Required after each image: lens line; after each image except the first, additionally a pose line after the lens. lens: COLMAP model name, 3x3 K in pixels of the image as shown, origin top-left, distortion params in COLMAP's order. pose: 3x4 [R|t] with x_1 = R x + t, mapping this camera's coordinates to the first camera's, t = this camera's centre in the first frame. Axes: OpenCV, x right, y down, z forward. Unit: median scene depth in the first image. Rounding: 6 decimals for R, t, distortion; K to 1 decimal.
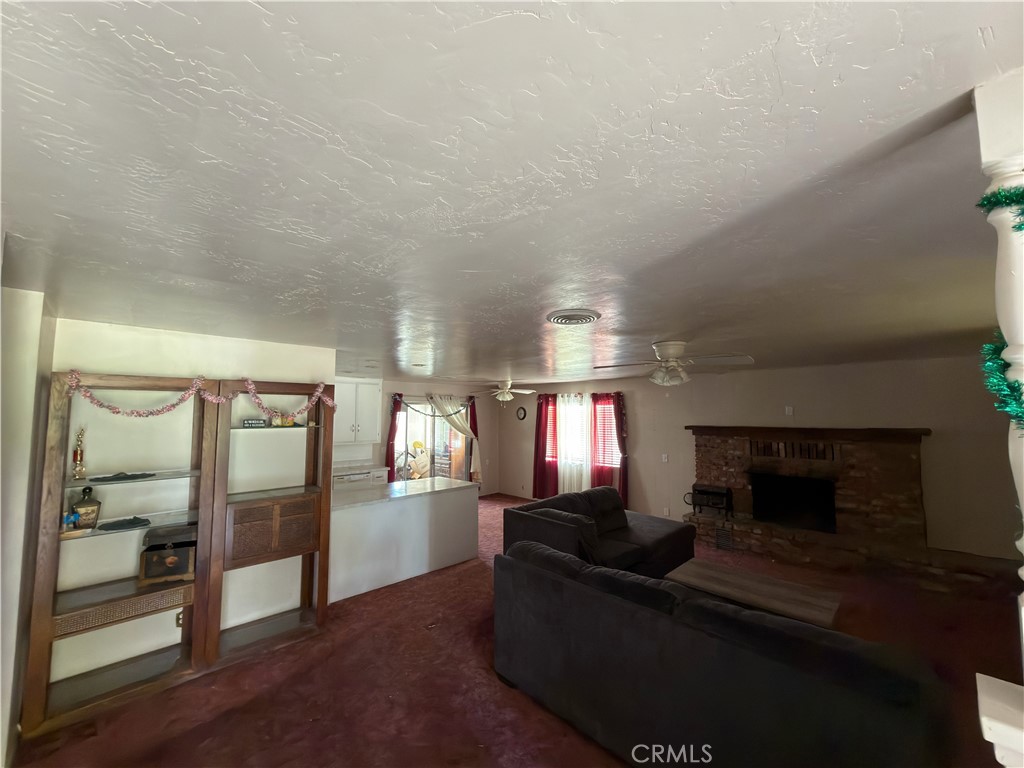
lens RADIAL K [[407.1, 0, 510.6], [0, 407.1, 385.4], [0, 0, 1]] dist [0.000489, -0.000627]
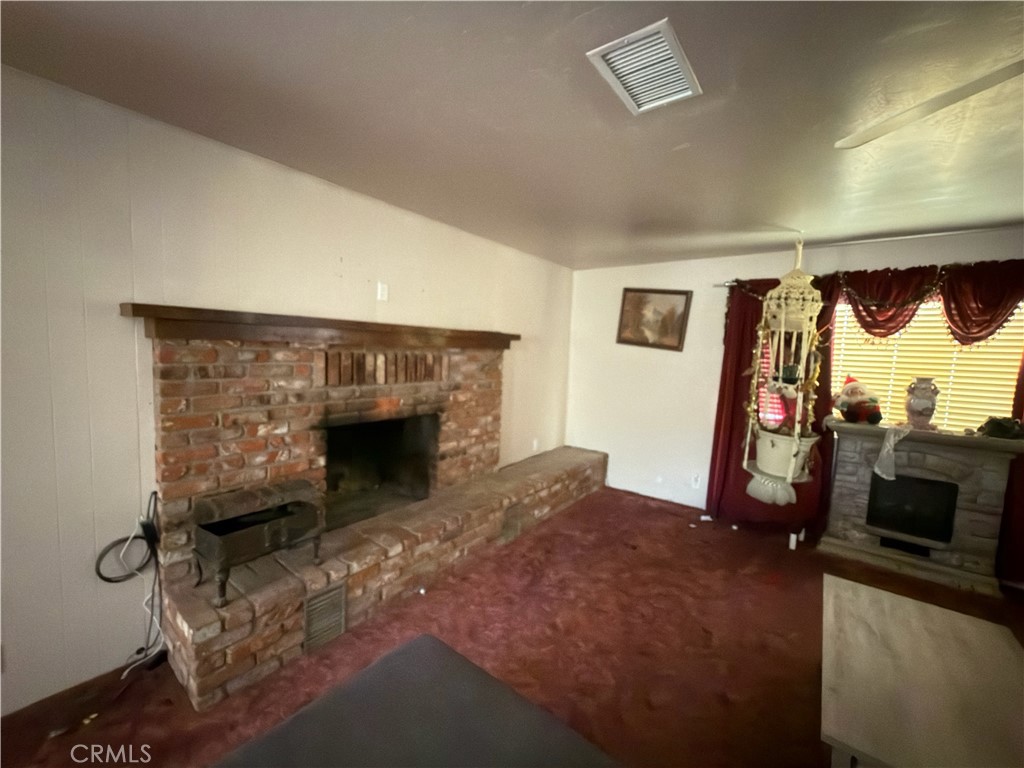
lens RADIAL K [[407.1, 0, 511.2], [0, 407.1, 385.3], [0, 0, 1]] dist [0.000489, -0.000627]
pose [[-0.127416, -0.094615, 0.987326, 0.152314], [-0.107967, 0.990848, 0.081019, 0.120023], [-0.985956, -0.096275, -0.136465, 0.906943]]
